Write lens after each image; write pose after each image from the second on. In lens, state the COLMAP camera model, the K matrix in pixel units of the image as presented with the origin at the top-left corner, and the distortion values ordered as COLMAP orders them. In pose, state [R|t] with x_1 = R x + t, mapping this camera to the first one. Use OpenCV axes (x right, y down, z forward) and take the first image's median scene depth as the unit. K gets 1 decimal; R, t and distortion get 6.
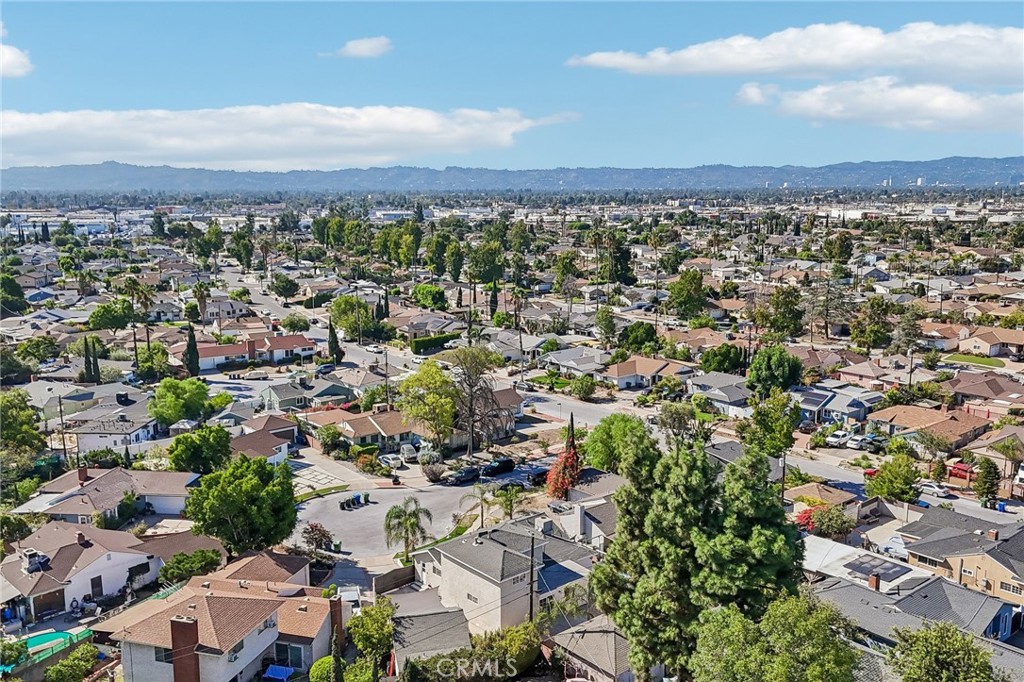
lens RADIAL K [[901.4, 0, 512.0], [0, 901.4, 341.0], [0, 0, 1]] dist [0.080698, -0.076199]
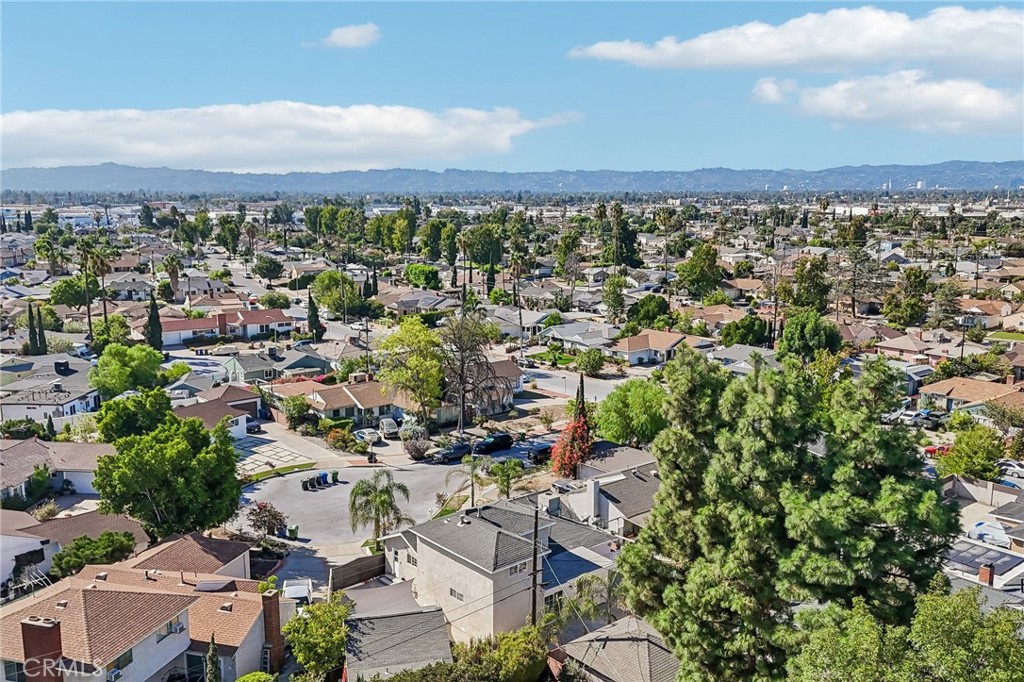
lens RADIAL K [[901.4, 0, 512.0], [0, 901.4, 341.0], [0, 0, 1]] dist [0.080698, -0.076199]
pose [[0.999995, 0.002784, 0.001342, 0.000756], [-0.002779, 0.999989, -0.003752, 0.040302], [-0.001353, 0.003748, 0.999992, 0.130184]]
